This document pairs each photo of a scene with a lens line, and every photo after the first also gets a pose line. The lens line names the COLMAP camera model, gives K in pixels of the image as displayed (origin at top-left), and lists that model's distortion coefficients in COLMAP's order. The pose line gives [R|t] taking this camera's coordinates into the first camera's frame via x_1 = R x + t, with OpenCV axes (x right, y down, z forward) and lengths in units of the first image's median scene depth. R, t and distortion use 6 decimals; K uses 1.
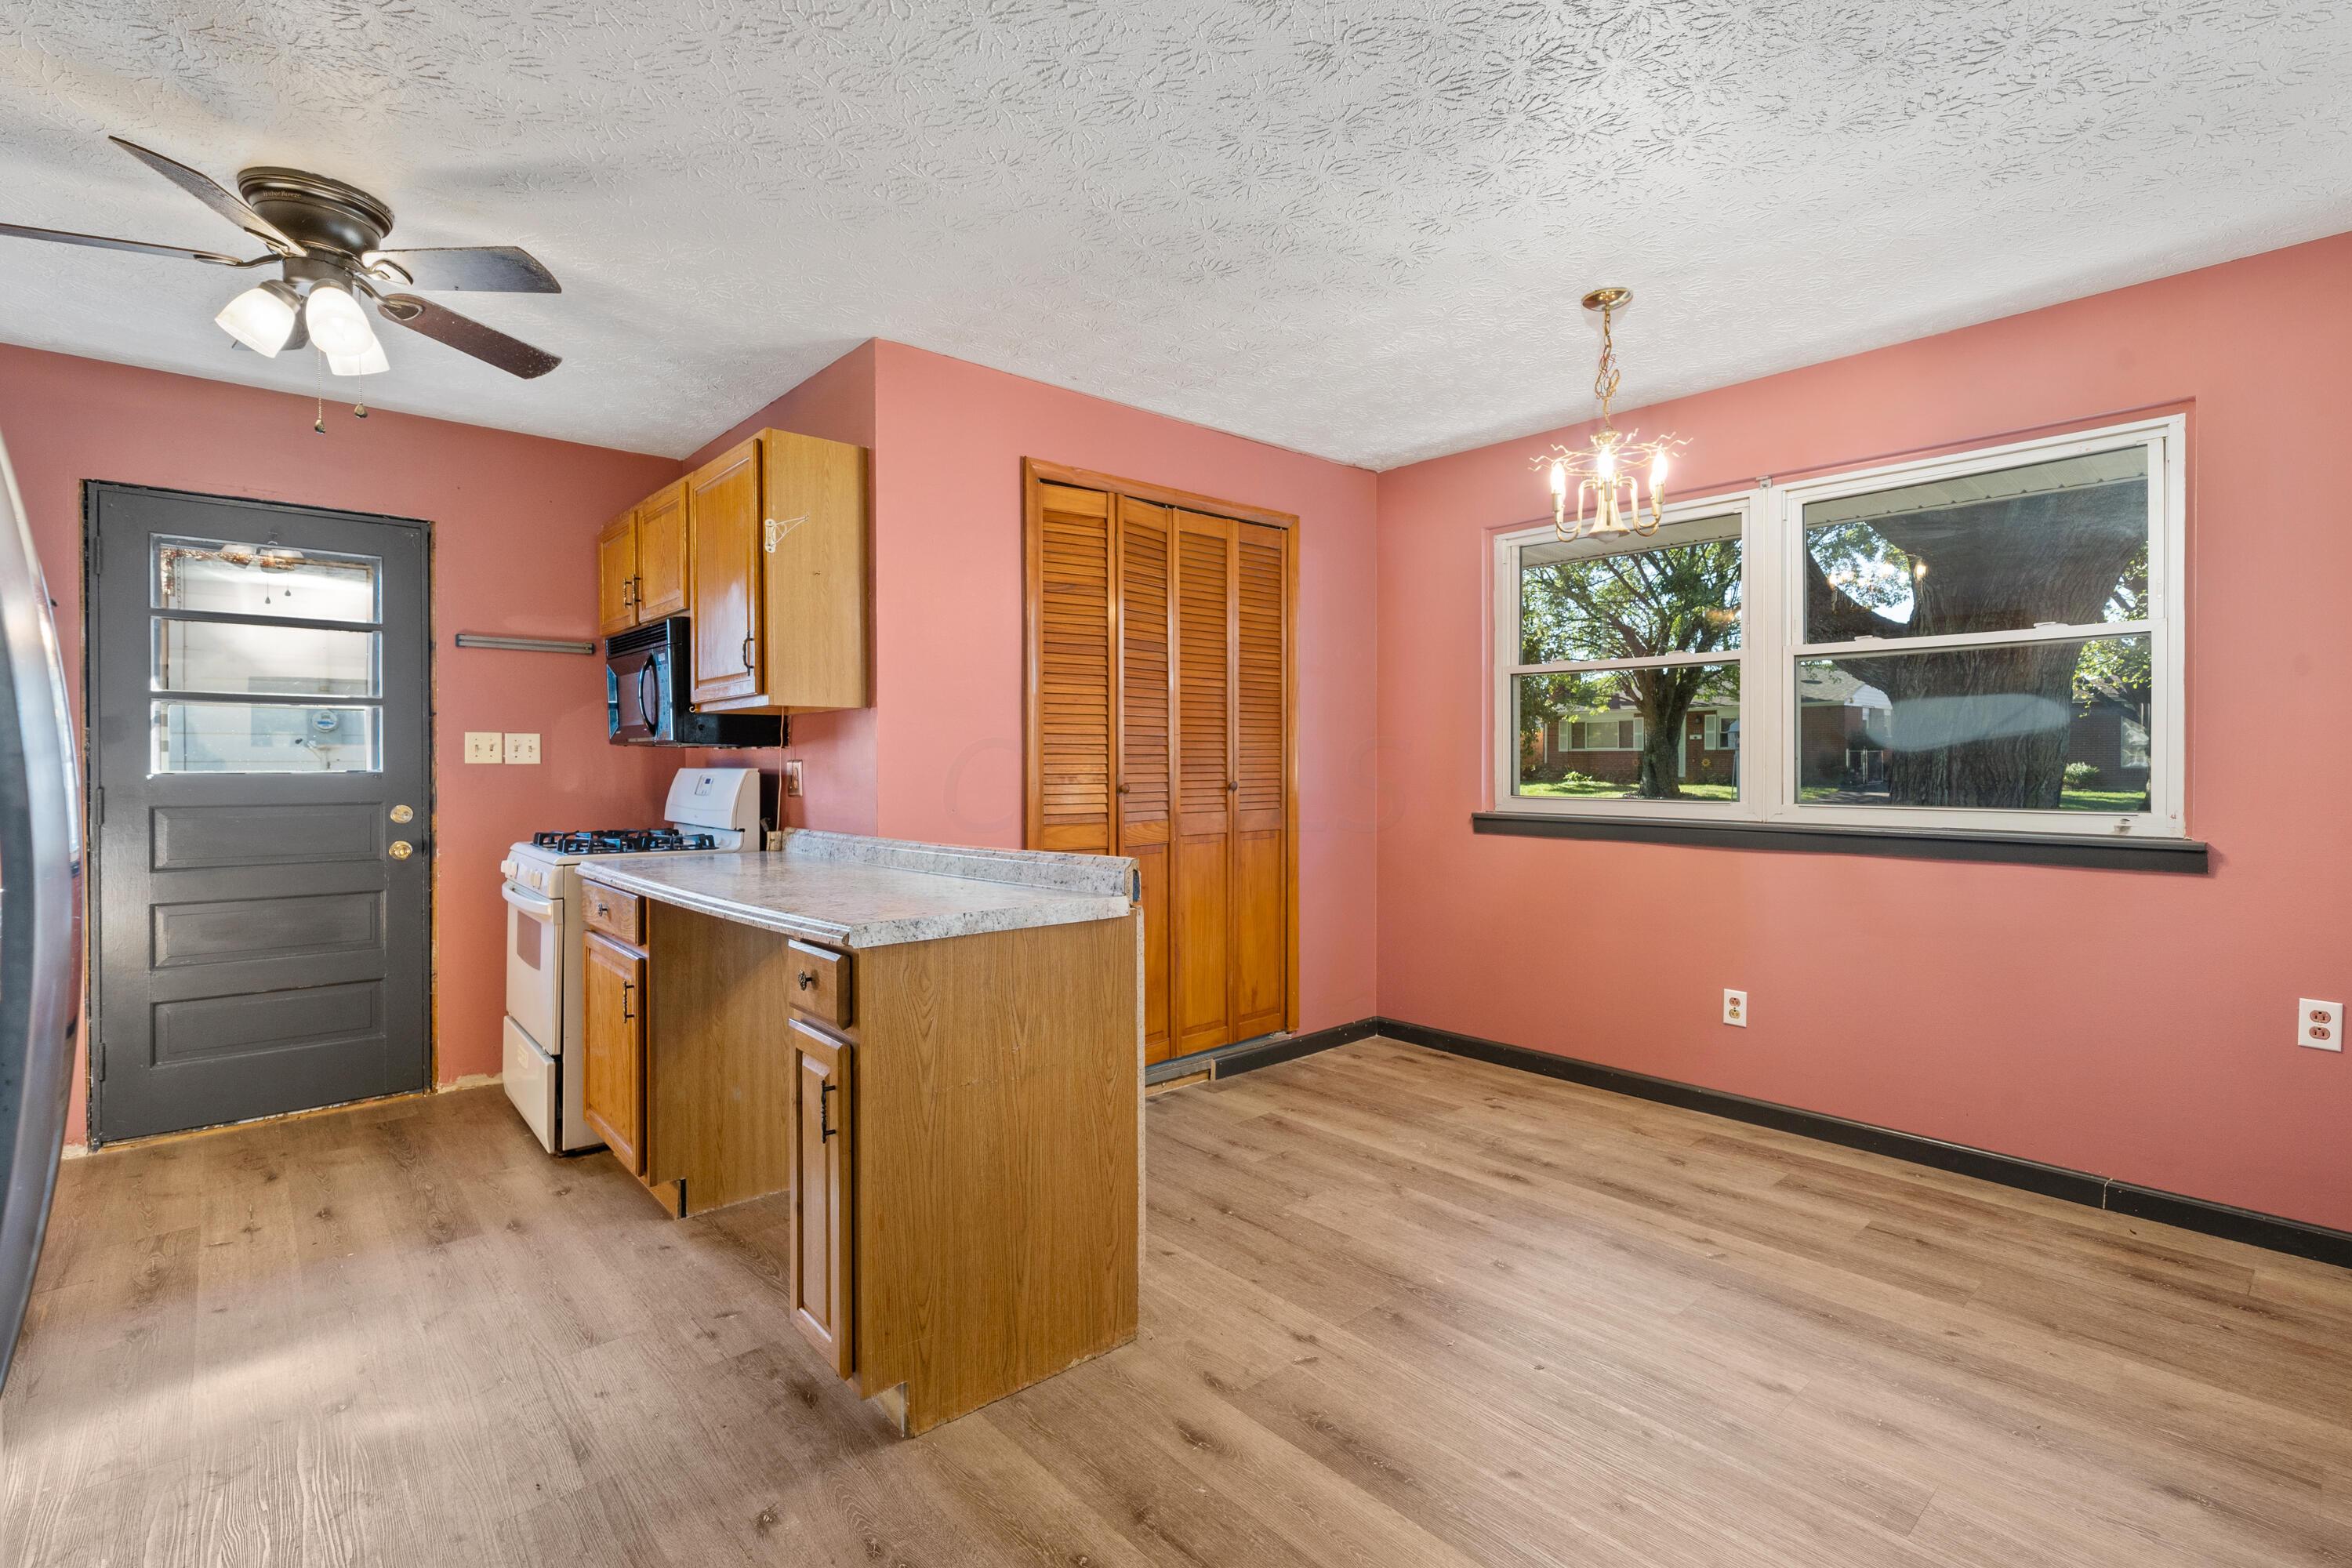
lens RADIAL K [[1065.8, 0, 1172.3], [0, 1065.8, 767.8], [0, 0, 1]] dist [0.000129, -0.000512]
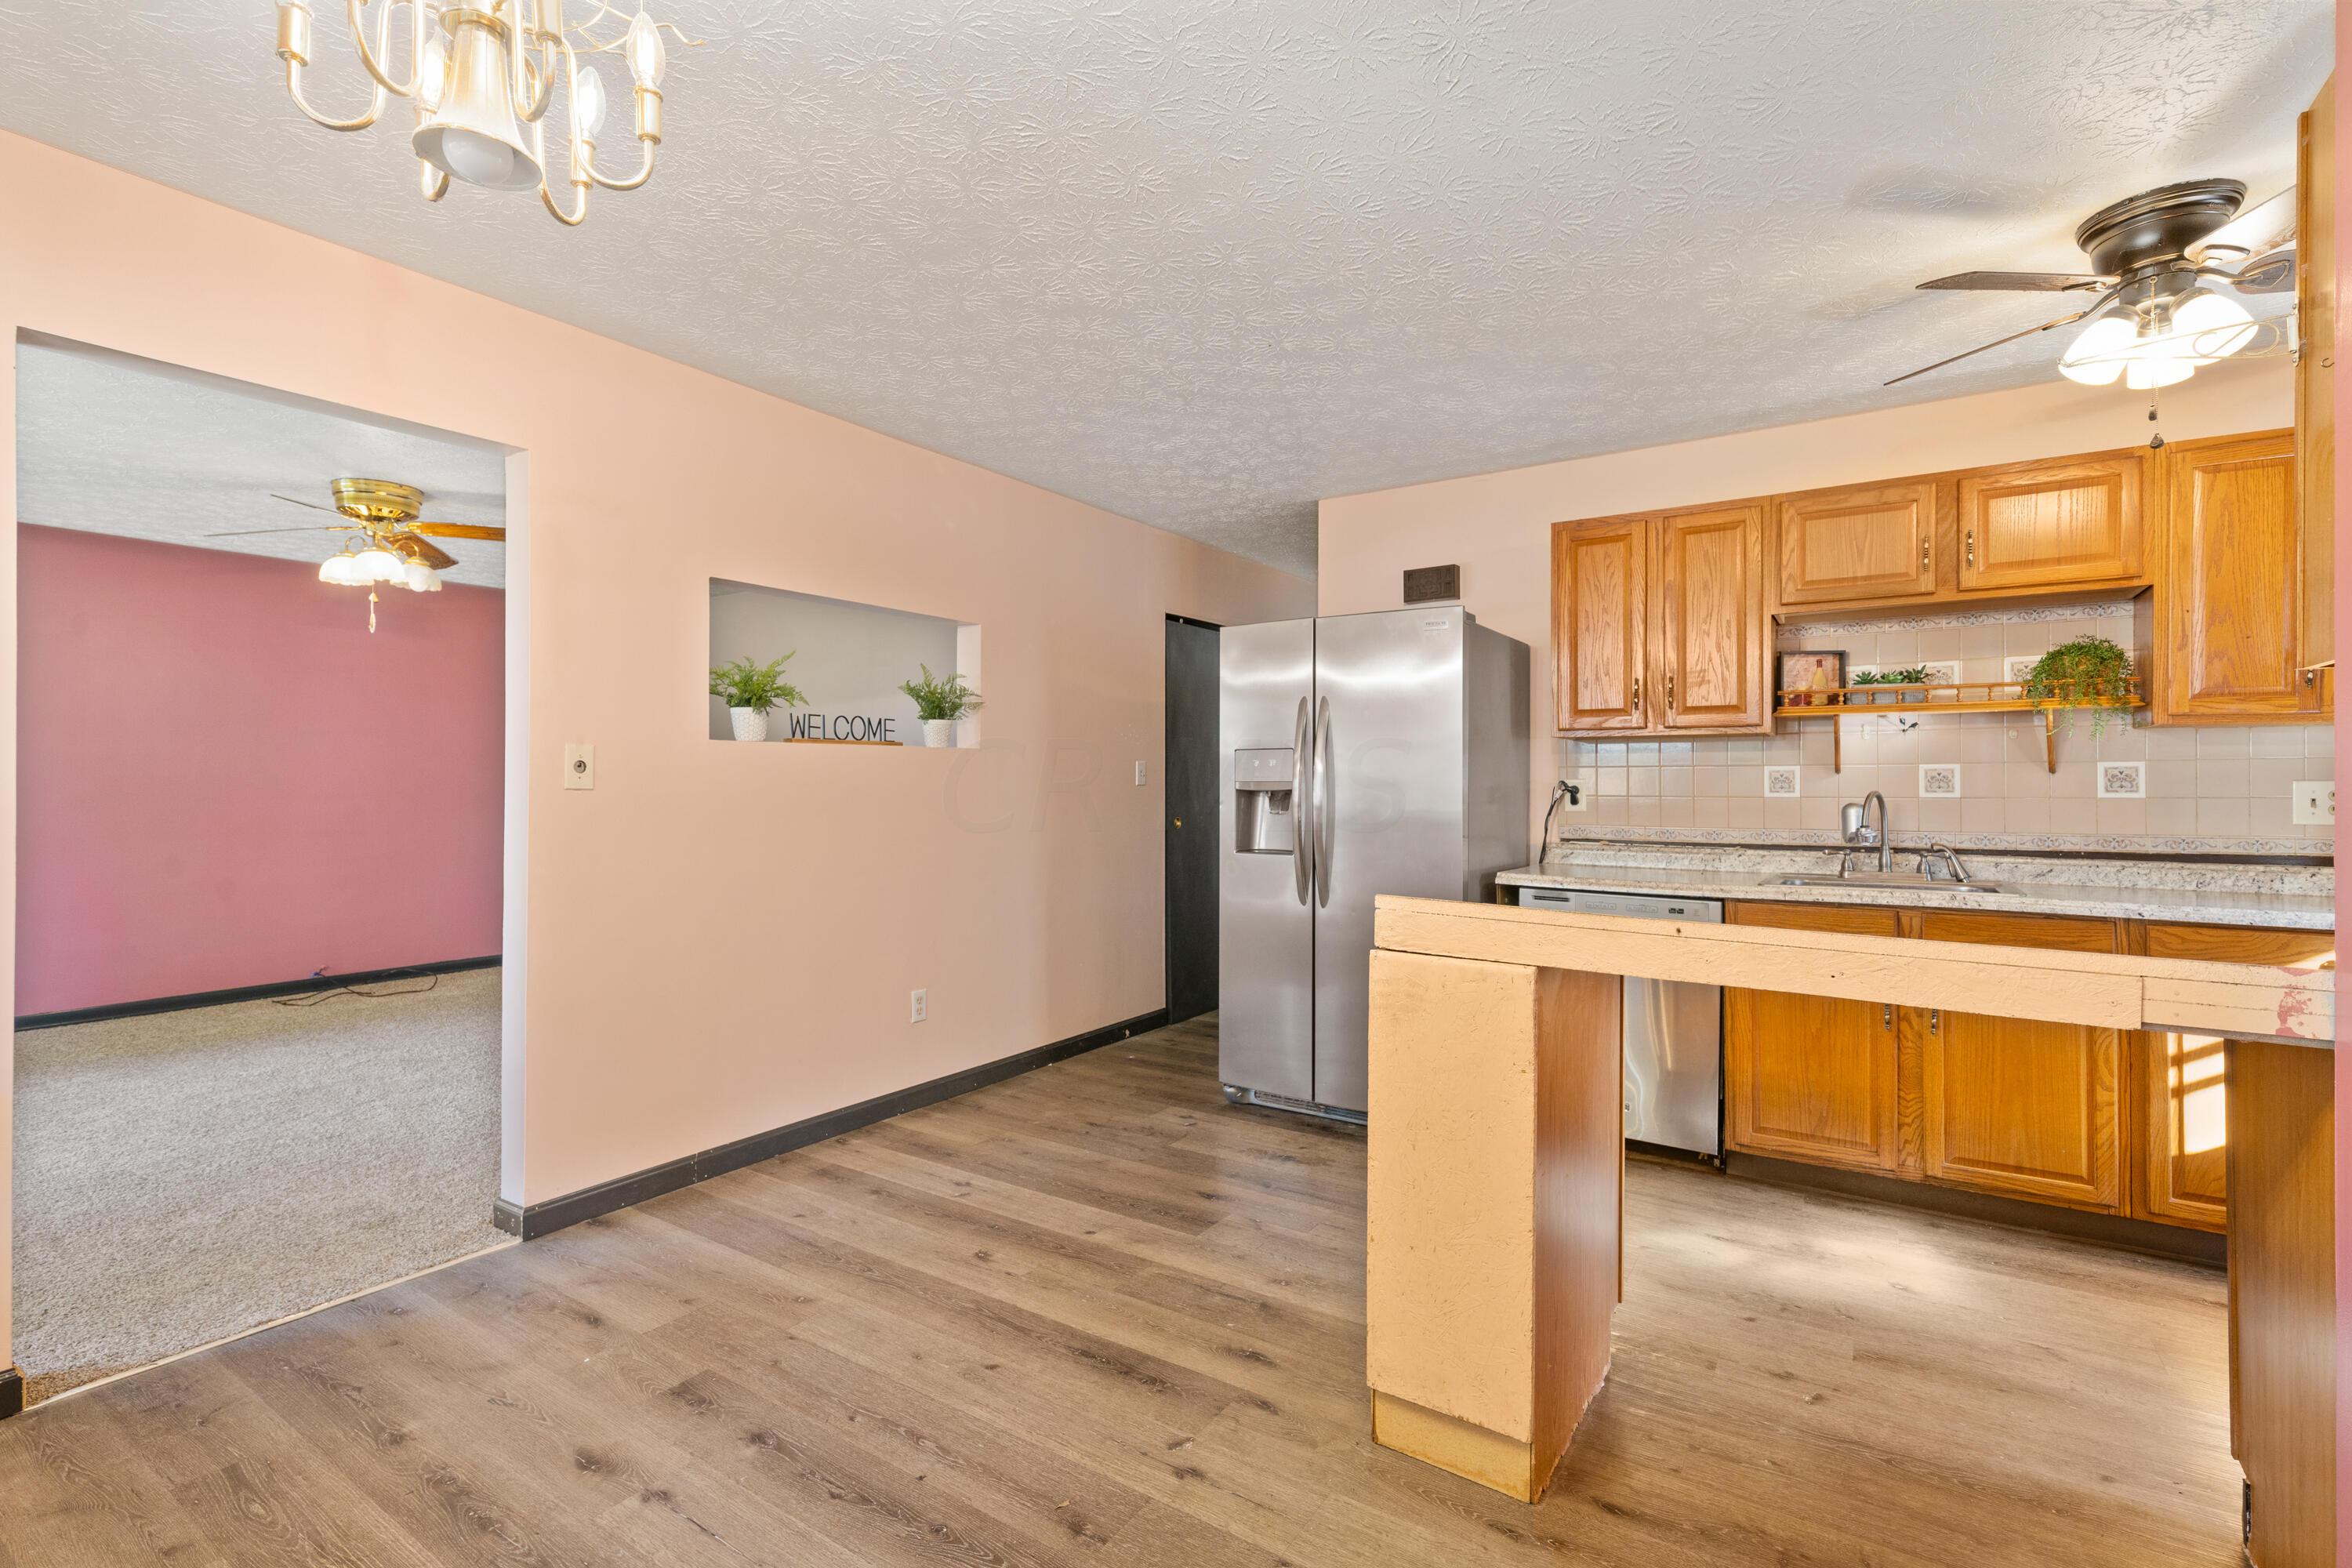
lens RADIAL K [[1065.8, 0, 1171.9], [0, 1065.8, 777.4], [0, 0, 1]] dist [0.000129, -0.000512]
pose [[-0.967327, -0.000394, -0.253531, 0.230588], [-0.001270, 0.999994, 0.003291, -0.008763], [0.253528, 0.003505, -0.967322, 1.191783]]
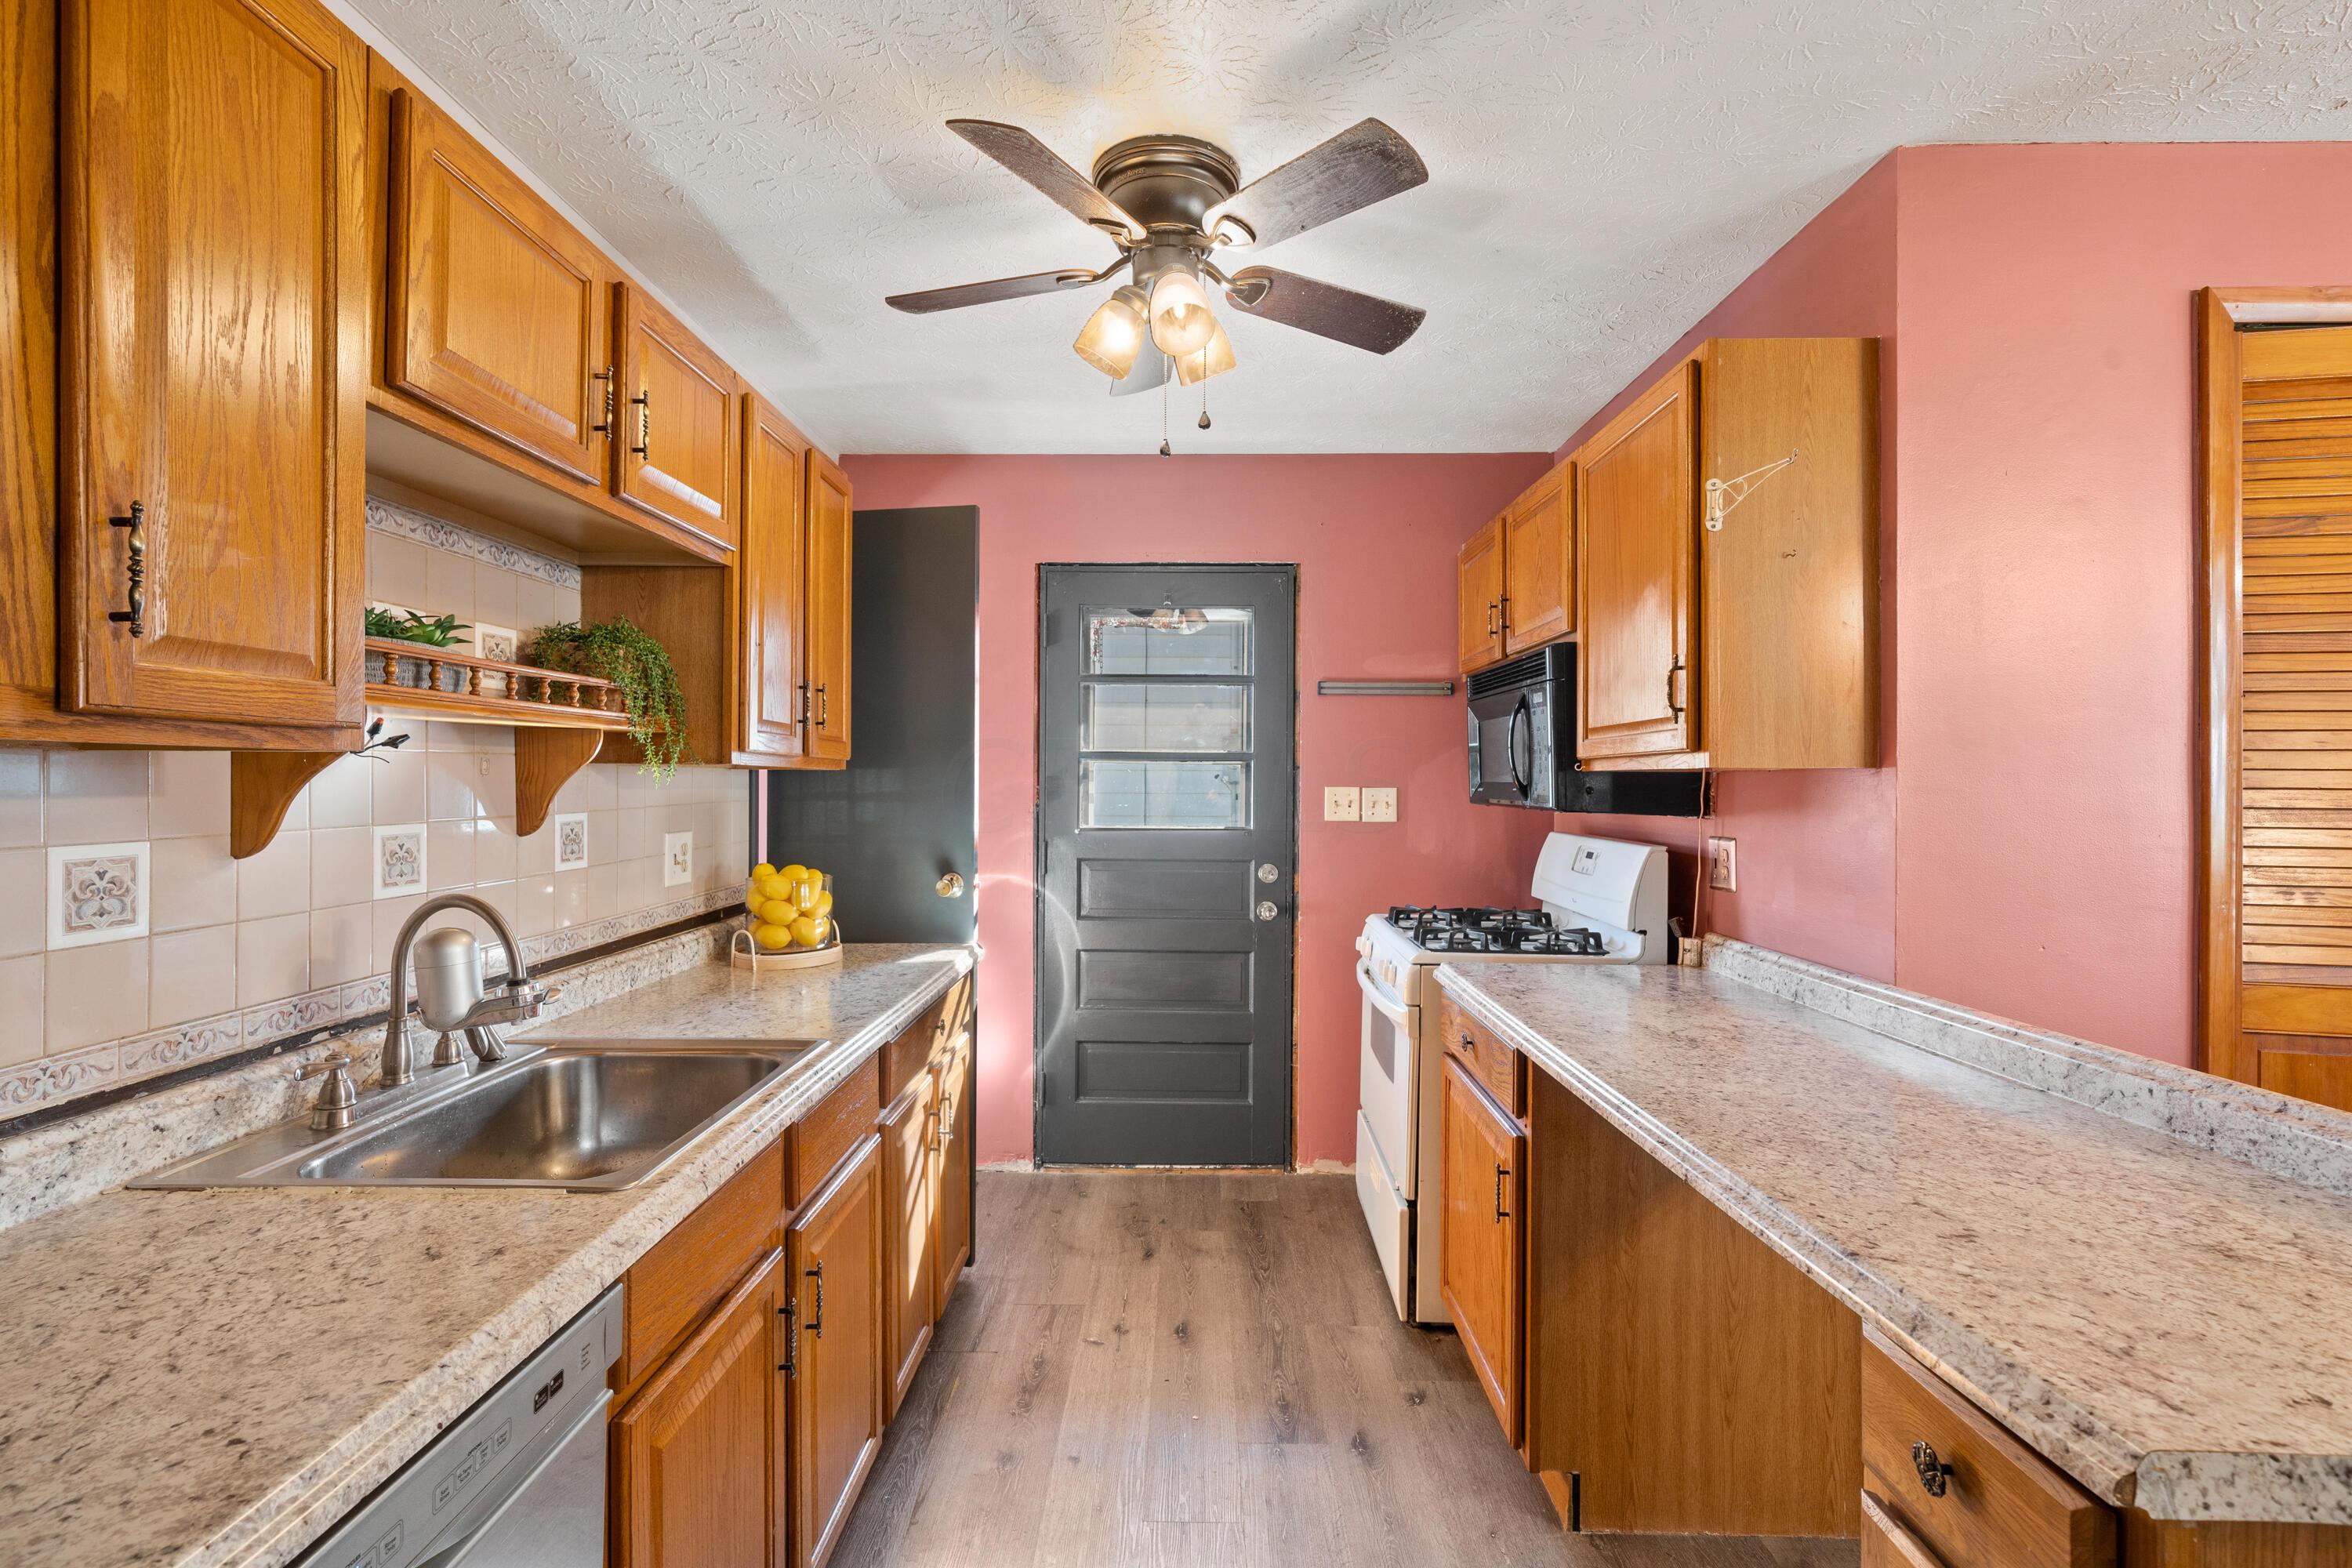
lens RADIAL K [[1065.8, 0, 1171.7], [0, 1065.8, 778.8], [0, 0, 1]] dist [0.000129, -0.000512]
pose [[0.735754, 0.004587, -0.677234, -0.160604], [-0.009889, 0.999943, -0.003971, -0.041310], [0.677177, 0.009619, 0.735757, 0.271882]]
